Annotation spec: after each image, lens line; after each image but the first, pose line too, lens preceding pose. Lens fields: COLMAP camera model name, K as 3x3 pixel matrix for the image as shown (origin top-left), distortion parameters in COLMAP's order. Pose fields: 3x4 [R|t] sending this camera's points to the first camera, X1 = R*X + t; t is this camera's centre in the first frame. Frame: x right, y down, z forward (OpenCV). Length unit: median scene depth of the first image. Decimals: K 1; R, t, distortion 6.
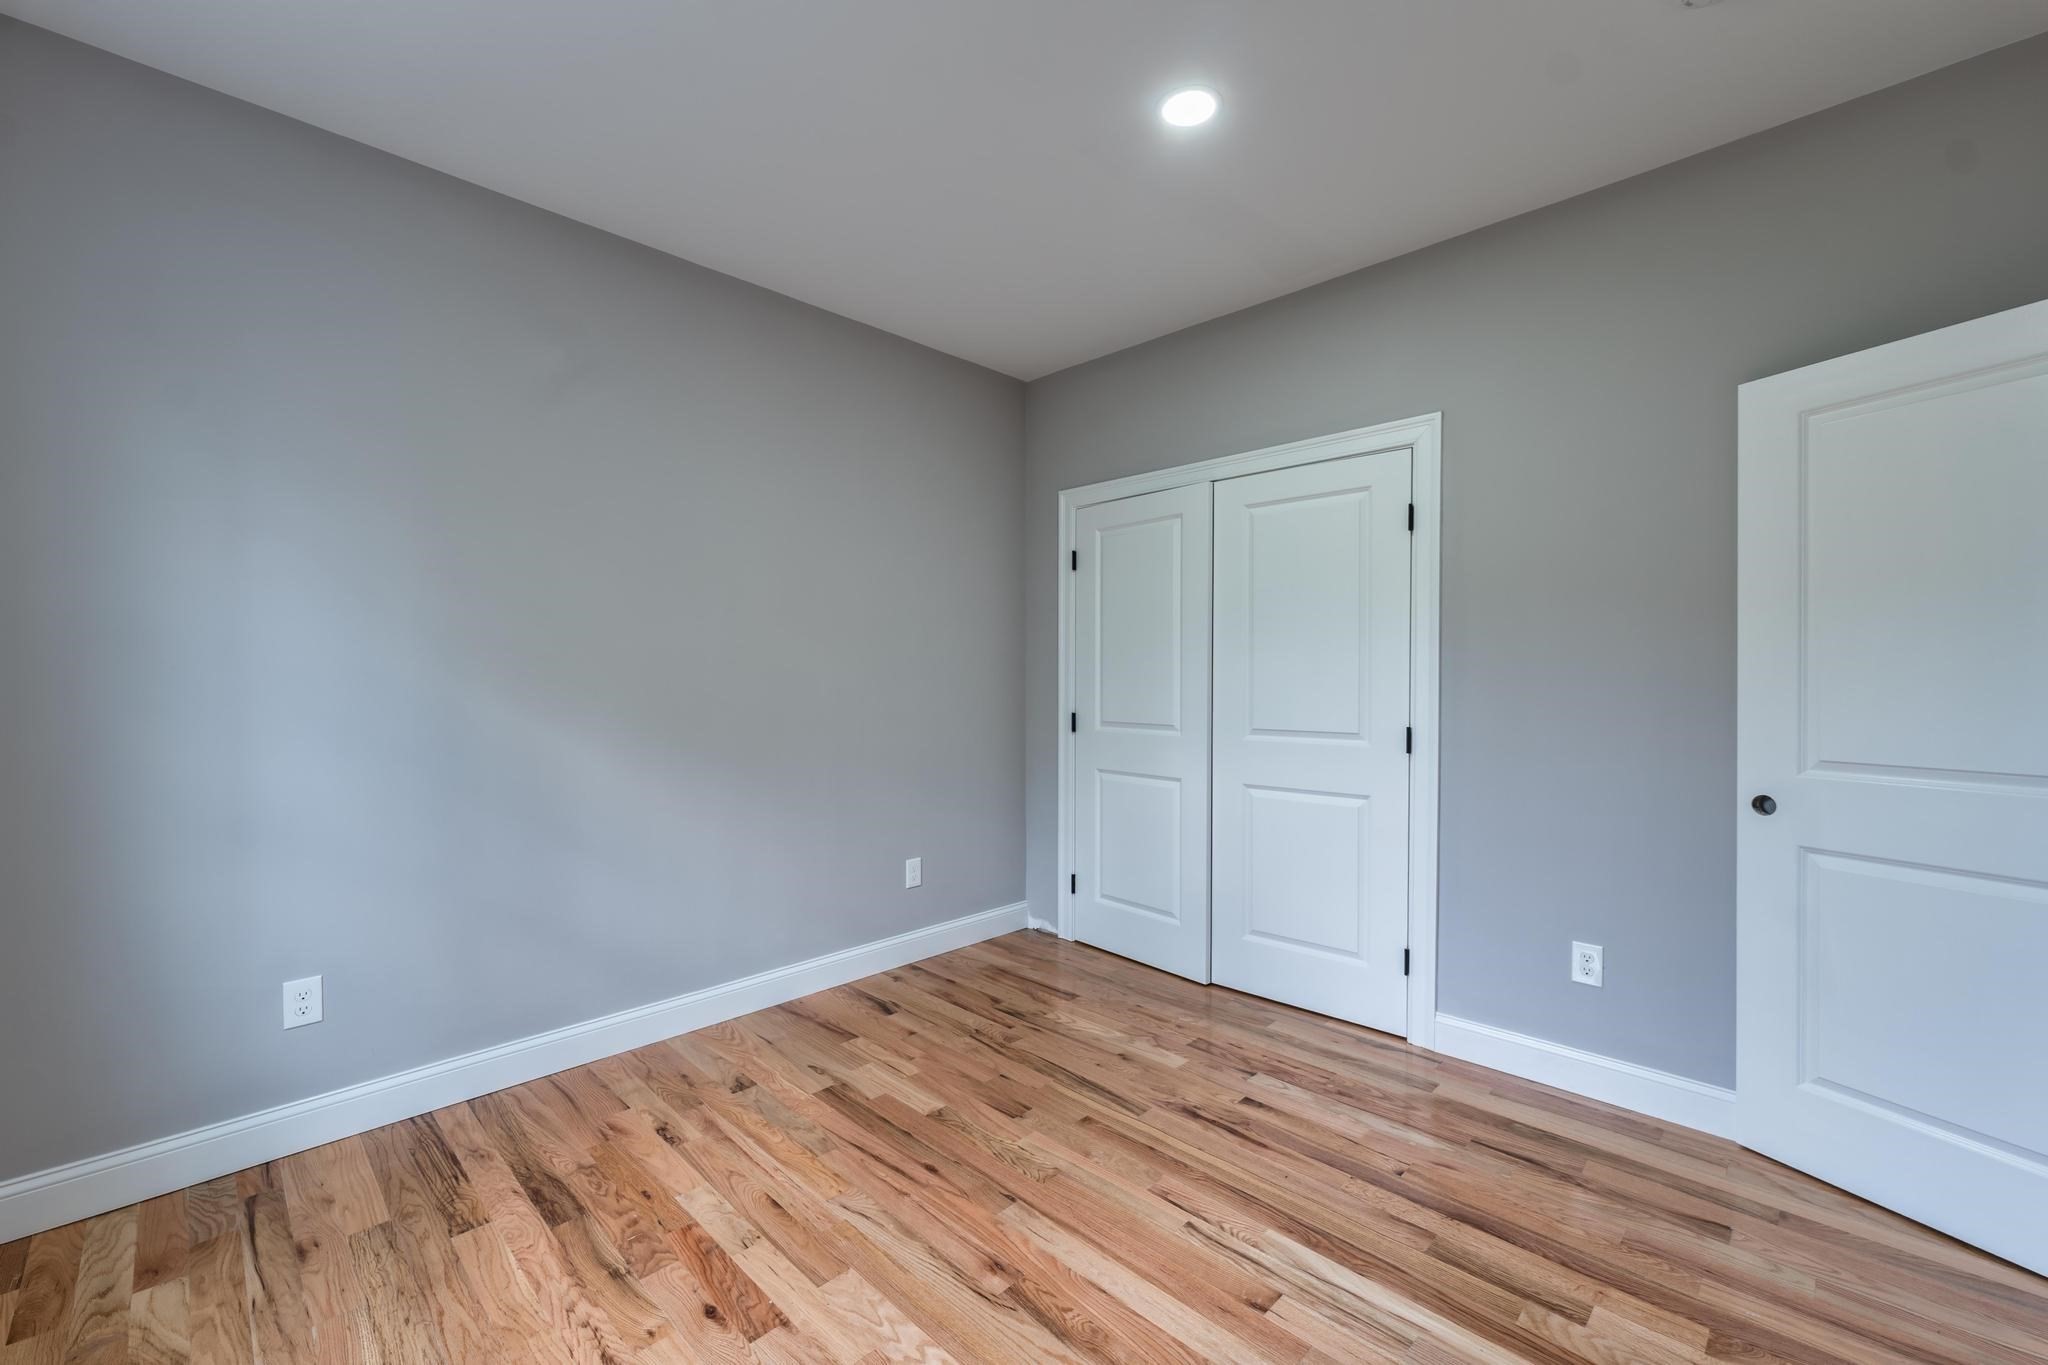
lens RADIAL K [[834.4, 0, 1011.8], [0, 834.4, 686.7], [0, 0, 1]] dist [0.004512, -0.000774]
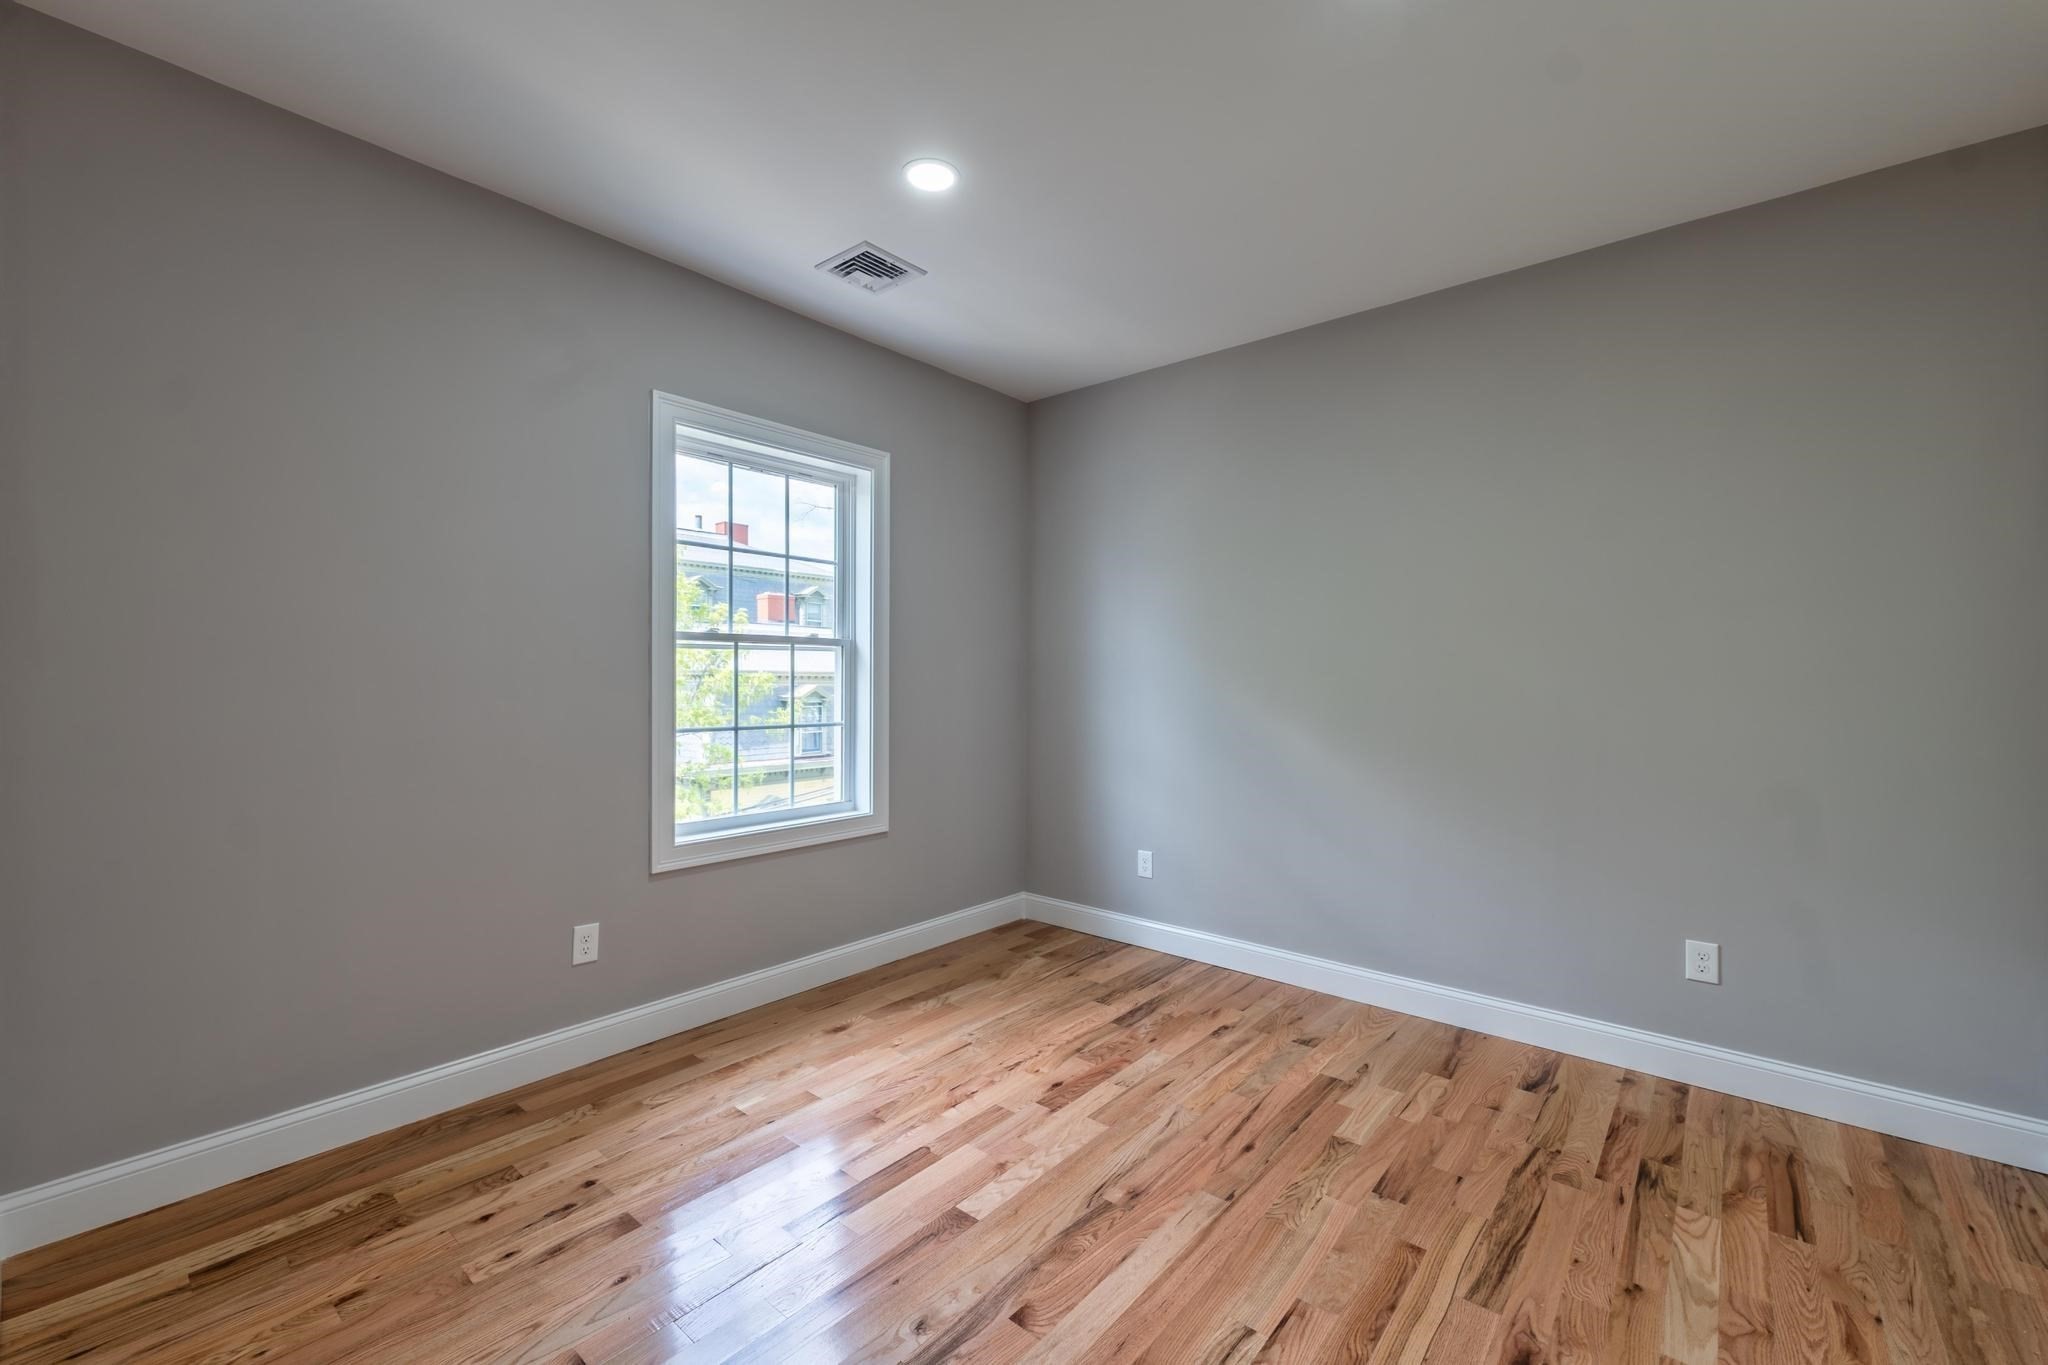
lens RADIAL K [[834.4, 0, 1036.9], [0, 834.4, 679.3], [0, 0, 1]] dist [0.004512, -0.000774]
pose [[0.088204, 0.000792, -0.996102, 0.854990], [-0.019604, 0.999807, -0.000941, -0.010113], [0.995910, 0.019610, 0.088202, 0.574455]]
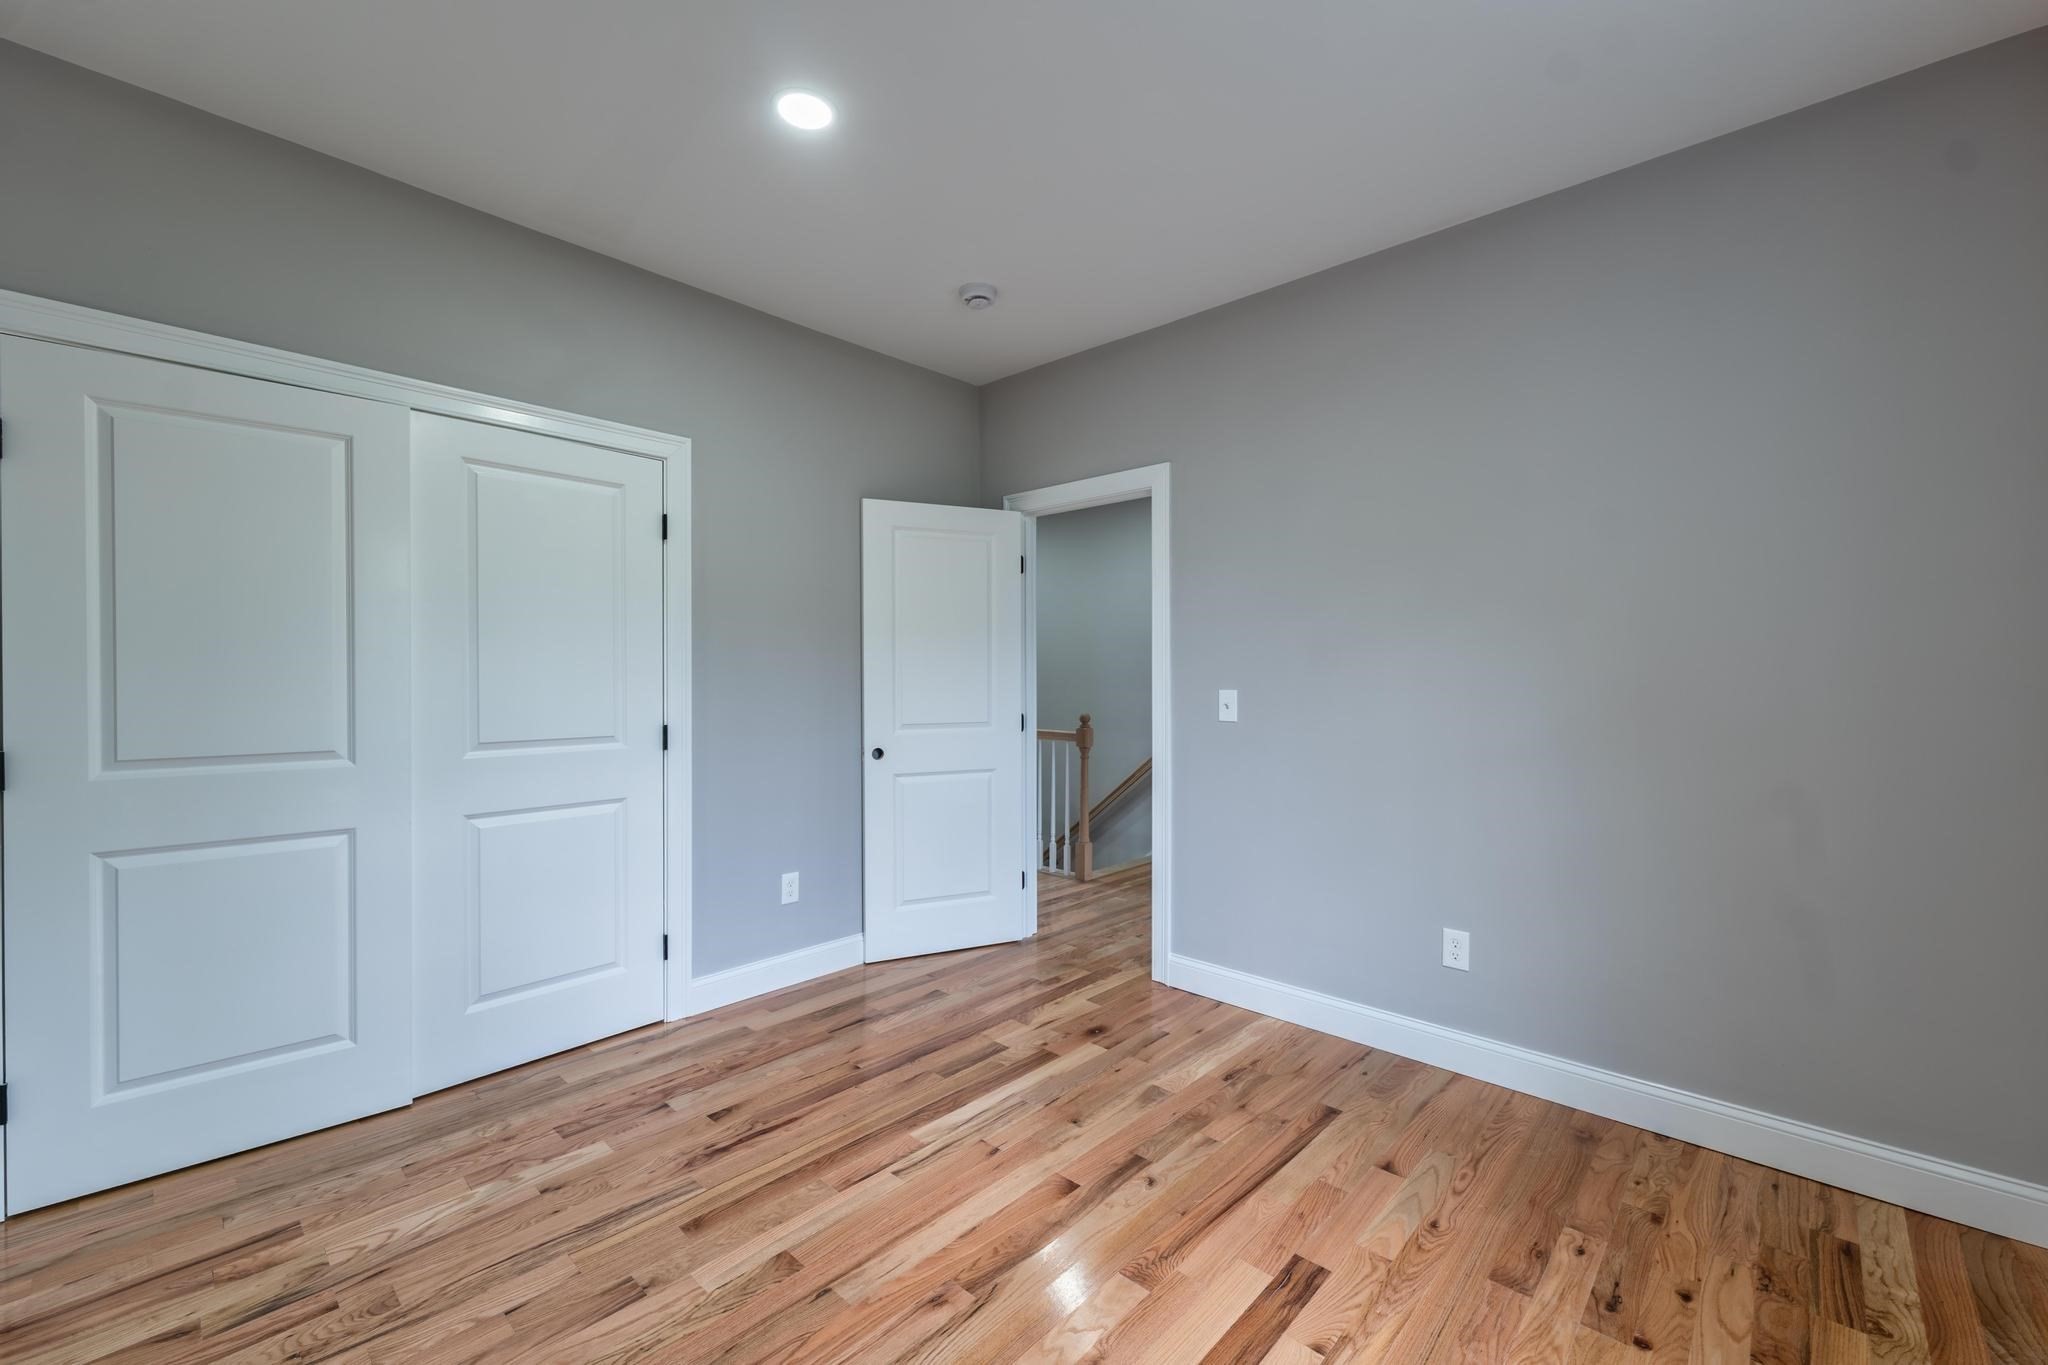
lens RADIAL K [[834.4, 0, 1037.9], [0, 834.4, 682.5], [0, 0, 1]] dist [0.004512, -0.000774]
pose [[-0.043376, -0.008679, 0.999021, -0.739097], [0.010922, 0.999898, 0.009161, -0.011939], [-0.998999, 0.011308, -0.043277, 0.702304]]
